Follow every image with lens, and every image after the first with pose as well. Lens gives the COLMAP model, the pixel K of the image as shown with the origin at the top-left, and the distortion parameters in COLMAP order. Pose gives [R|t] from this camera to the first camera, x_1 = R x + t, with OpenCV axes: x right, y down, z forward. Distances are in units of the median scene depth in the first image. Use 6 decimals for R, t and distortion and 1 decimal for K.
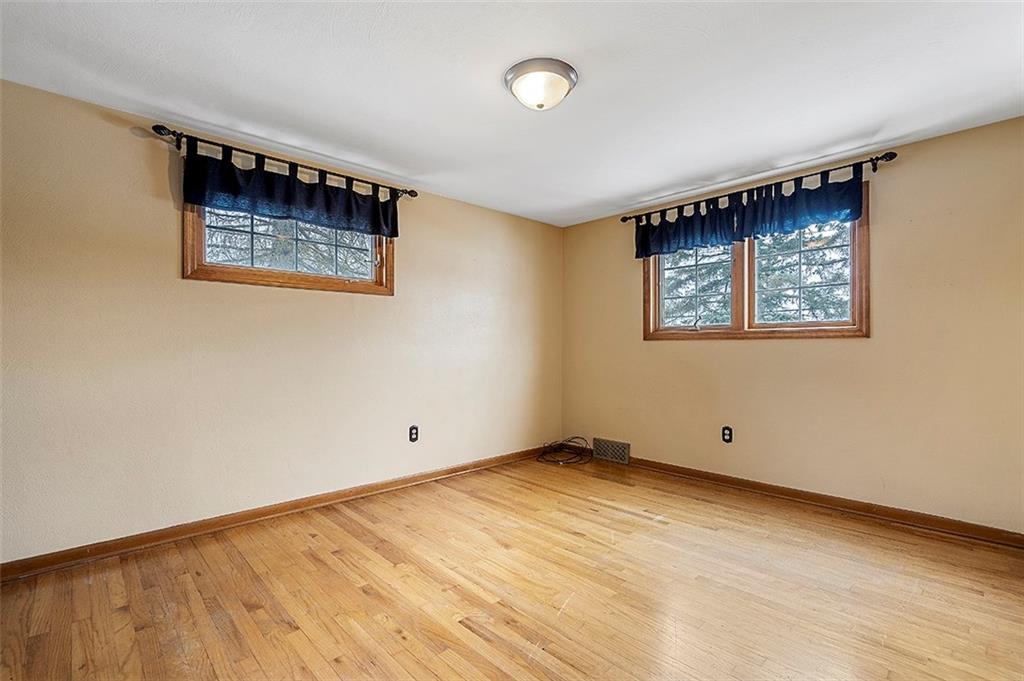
lens RADIAL K [[471.6, 0, 511.8], [0, 471.6, 341.2], [0, 0, 1]] dist [-0.005732, 0.002101]
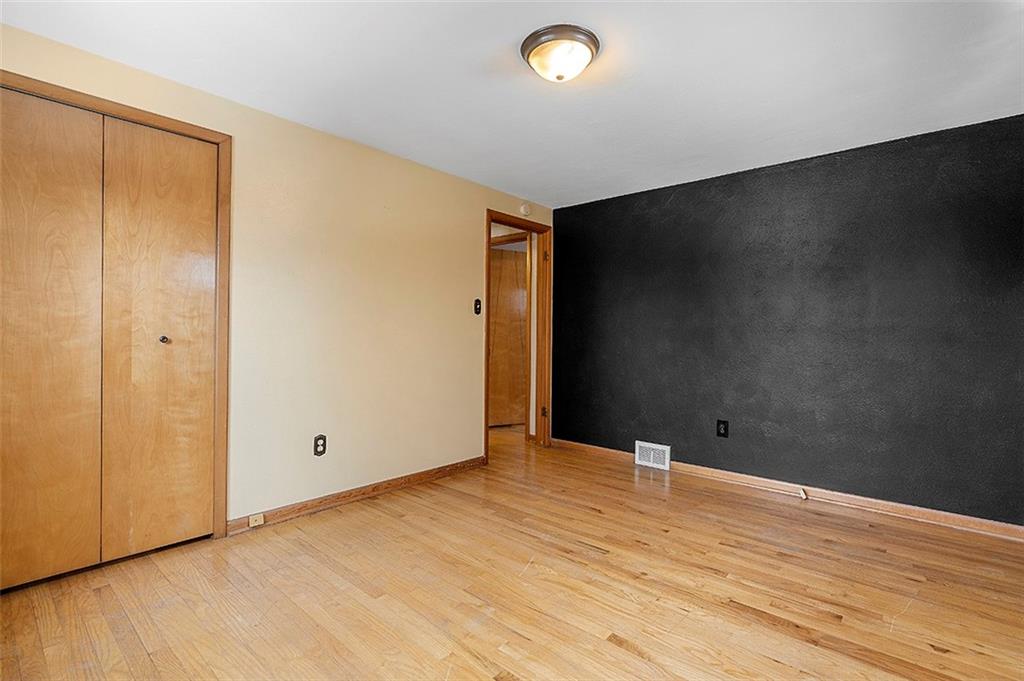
lens RADIAL K [[471.6, 0, 512.3], [0, 471.6, 339.0], [0, 0, 1]] dist [-0.005732, 0.002101]
pose [[-0.995257, -0.007684, -0.096978, 0.250607], [-0.007458, 0.999969, -0.002697, 0.021318], [0.096995, -0.001961, -0.995283, 2.032054]]
